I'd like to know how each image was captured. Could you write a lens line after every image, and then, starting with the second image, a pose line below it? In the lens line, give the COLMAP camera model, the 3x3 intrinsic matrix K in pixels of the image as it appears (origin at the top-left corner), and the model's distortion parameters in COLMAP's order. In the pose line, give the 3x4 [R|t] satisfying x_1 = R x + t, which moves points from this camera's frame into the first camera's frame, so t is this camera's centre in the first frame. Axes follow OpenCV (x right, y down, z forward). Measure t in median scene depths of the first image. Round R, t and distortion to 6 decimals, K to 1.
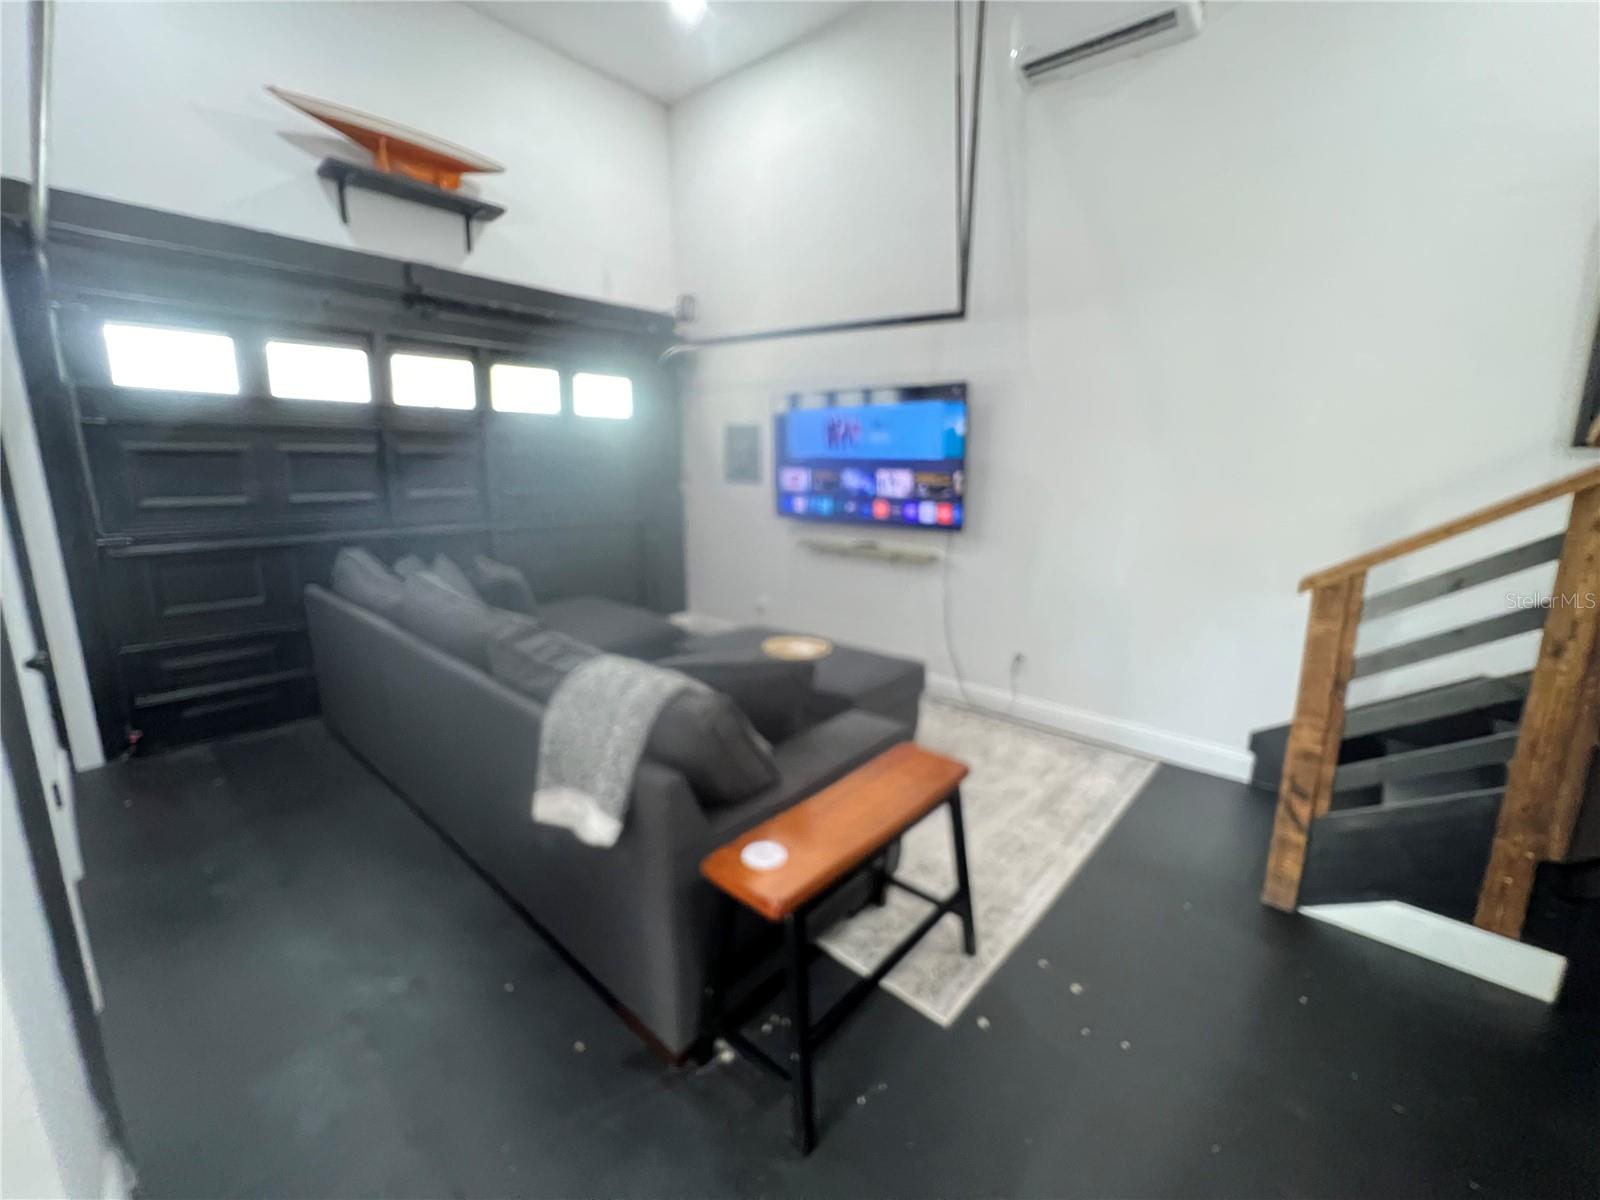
lens RADIAL K [[684.8, 0, 798.6], [0, 684.8, 597.3], [0, 0, 1]] dist [0.002104, 0.000106]
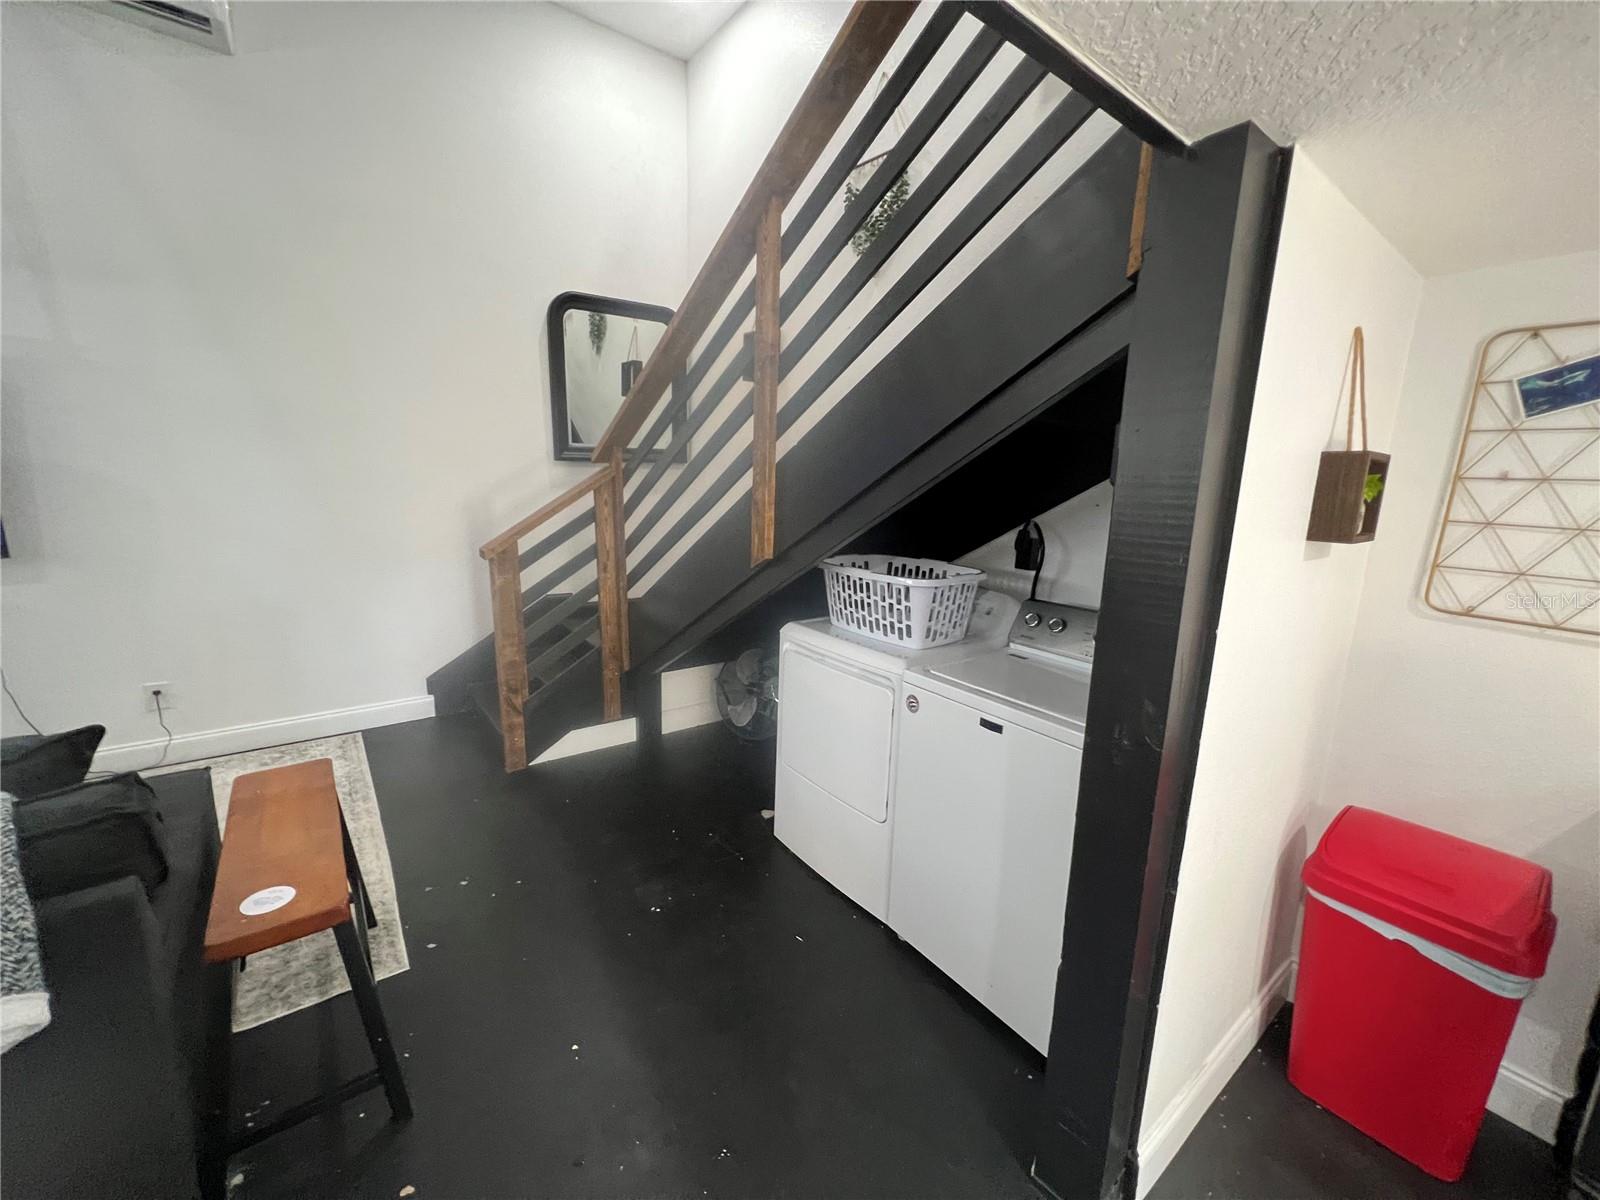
lens RADIAL K [[639.6, 0, 801.9], [0, 639.6, 601.3], [0, 0, 1]] dist [0.004157, 0.000247]
pose [[0.203192, -0.193792, 0.959770, -0.448556], [0.172367, 0.971990, 0.159768, -0.019047], [-0.963848, 0.132969, 0.230904, 0.042974]]
